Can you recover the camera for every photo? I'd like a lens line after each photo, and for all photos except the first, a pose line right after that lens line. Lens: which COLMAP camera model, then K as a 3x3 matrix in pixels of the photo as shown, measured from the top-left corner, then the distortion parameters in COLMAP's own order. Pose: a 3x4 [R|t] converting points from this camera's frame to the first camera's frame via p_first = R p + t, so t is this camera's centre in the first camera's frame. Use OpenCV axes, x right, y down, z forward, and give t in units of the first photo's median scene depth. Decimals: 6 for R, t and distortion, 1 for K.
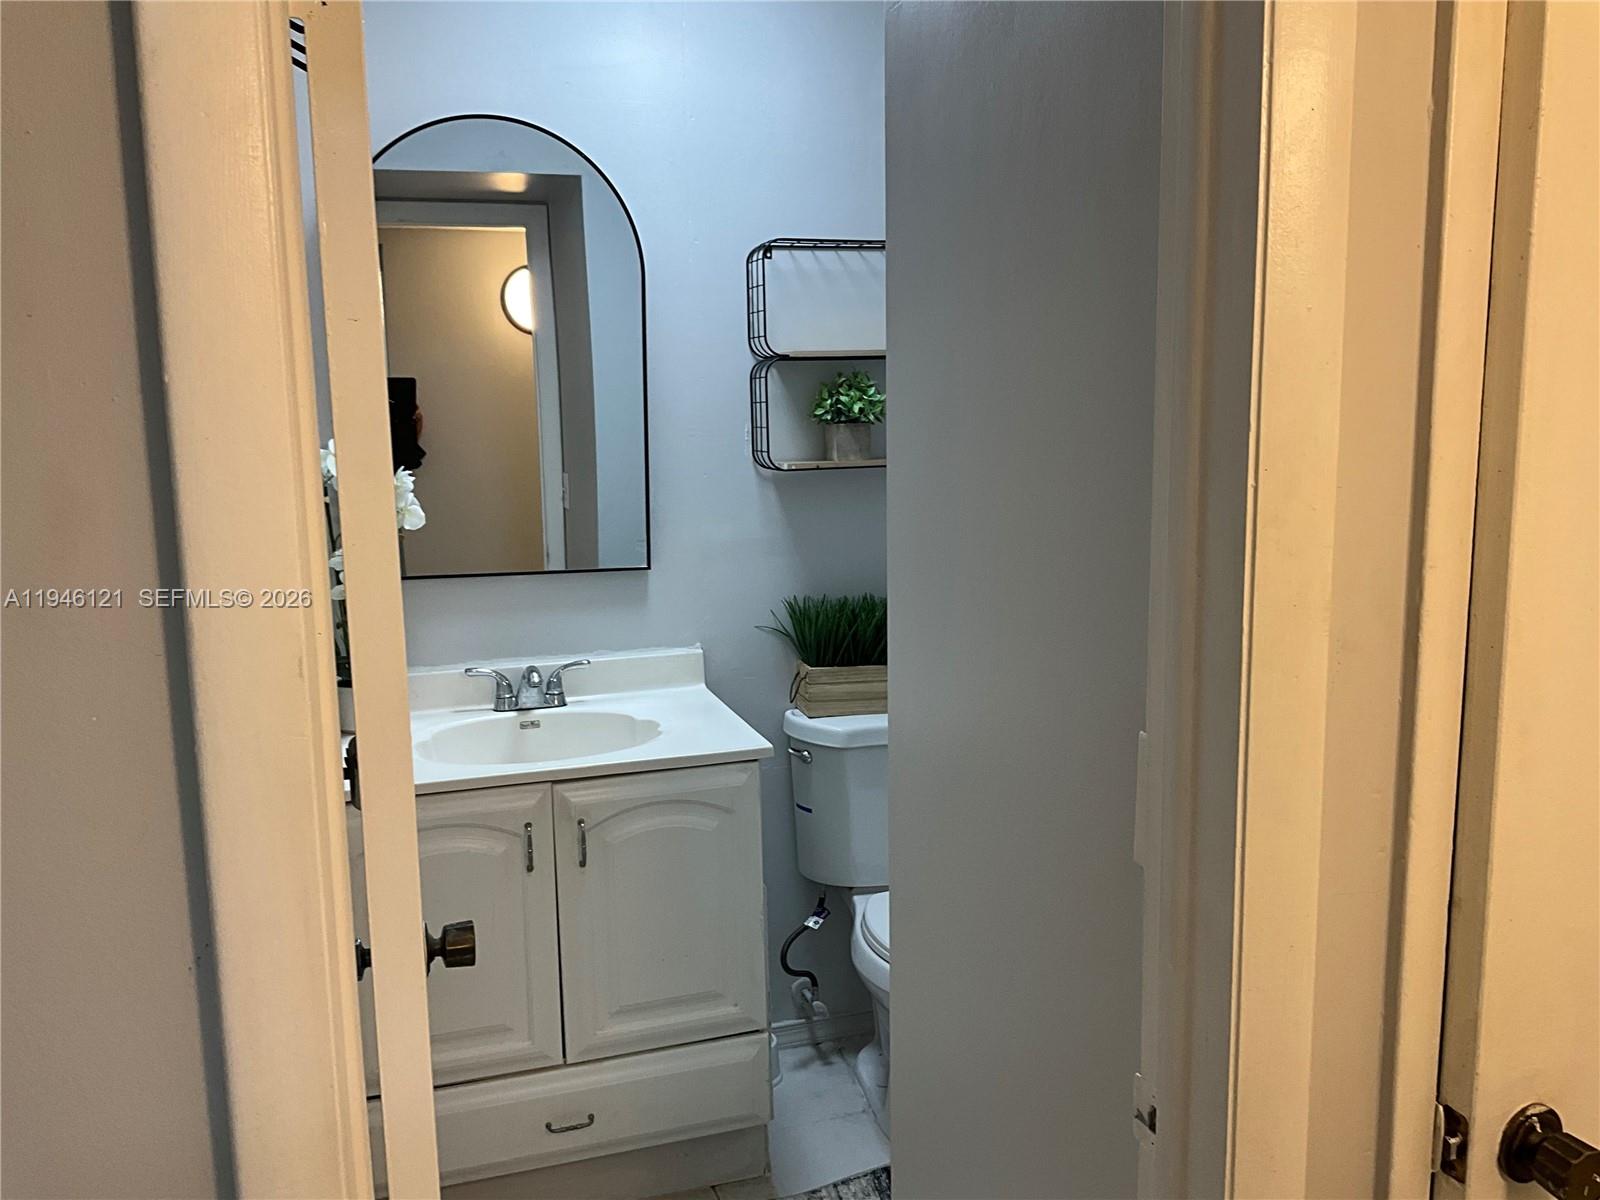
lens RADIAL K [[1323.1, 0, 801.0], [0, 1323.1, 598.0], [0, 0, 1]] dist [0.094227, -0.167544]
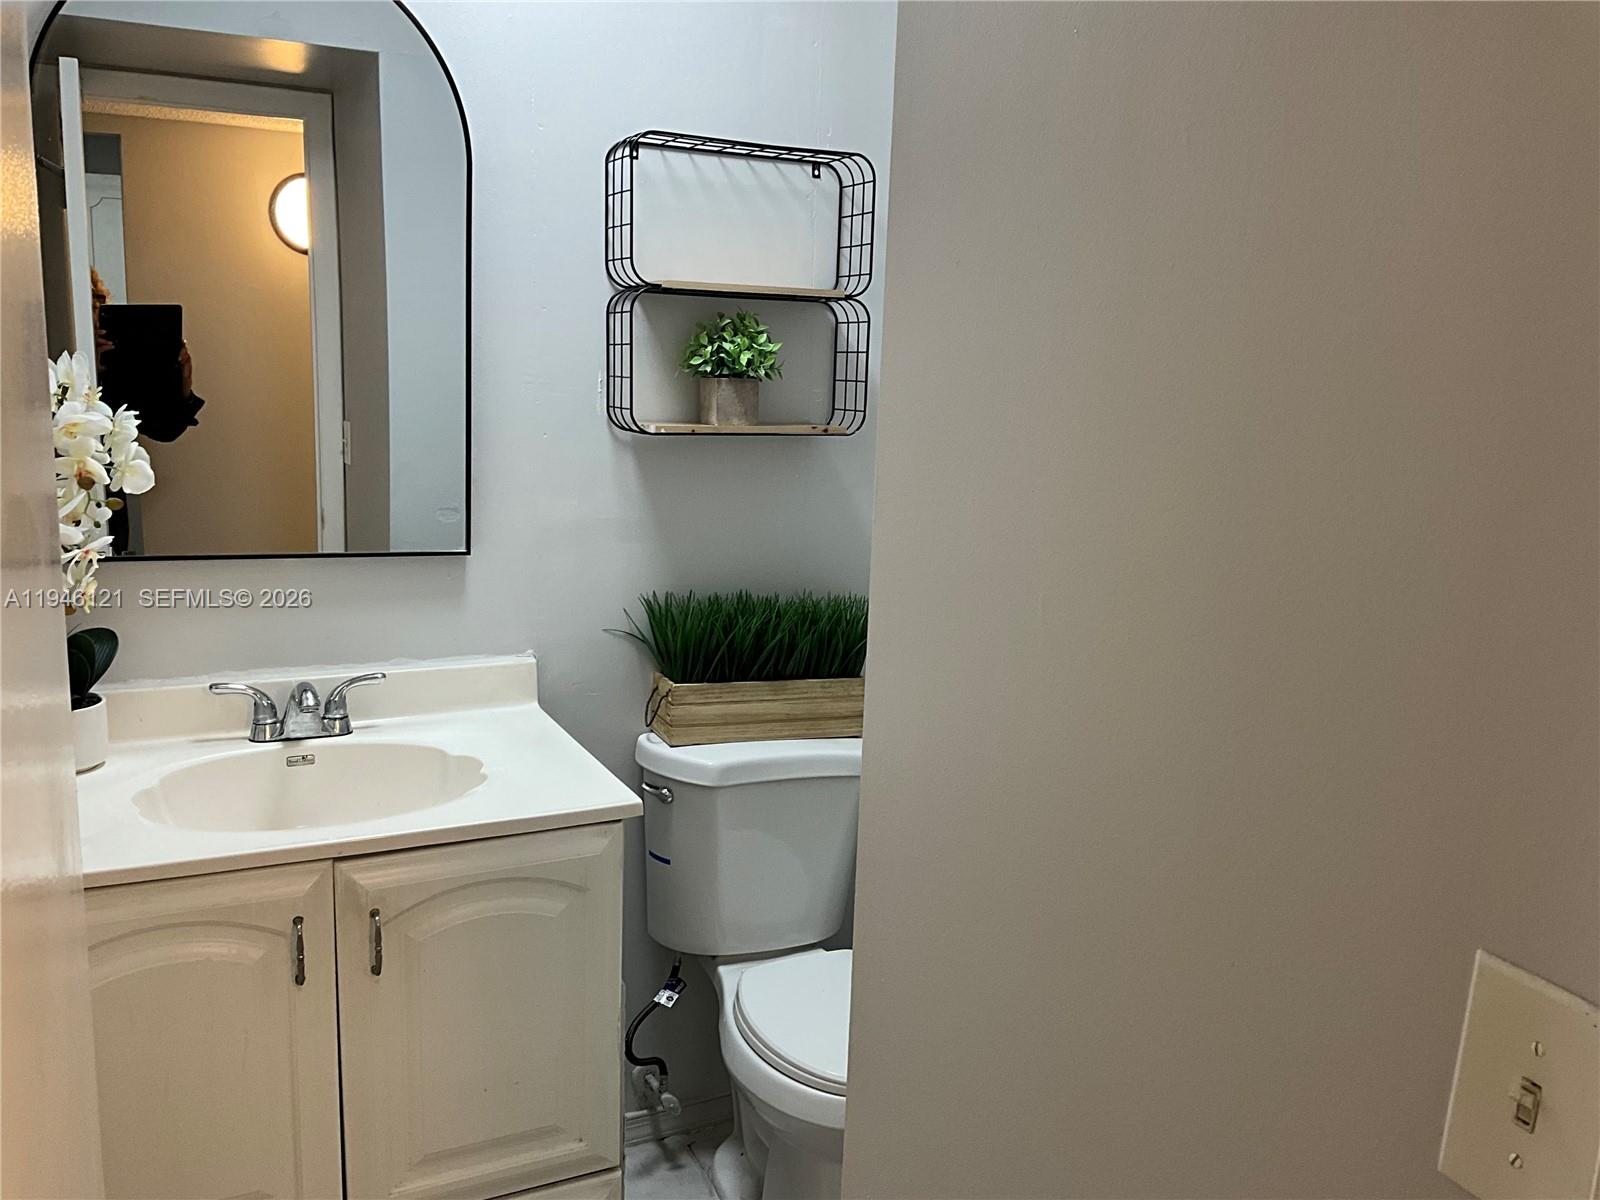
lens RADIAL K [[1323.1, 0, 802.4], [0, 1323.1, 600.1], [0, 0, 1]] dist [0.094227, -0.167544]
pose [[0.986671, 0.024041, 0.160943, -0.047211], [-0.028587, 0.999253, 0.025991, -0.021026], [-0.160198, -0.030245, 0.986621, 0.208474]]
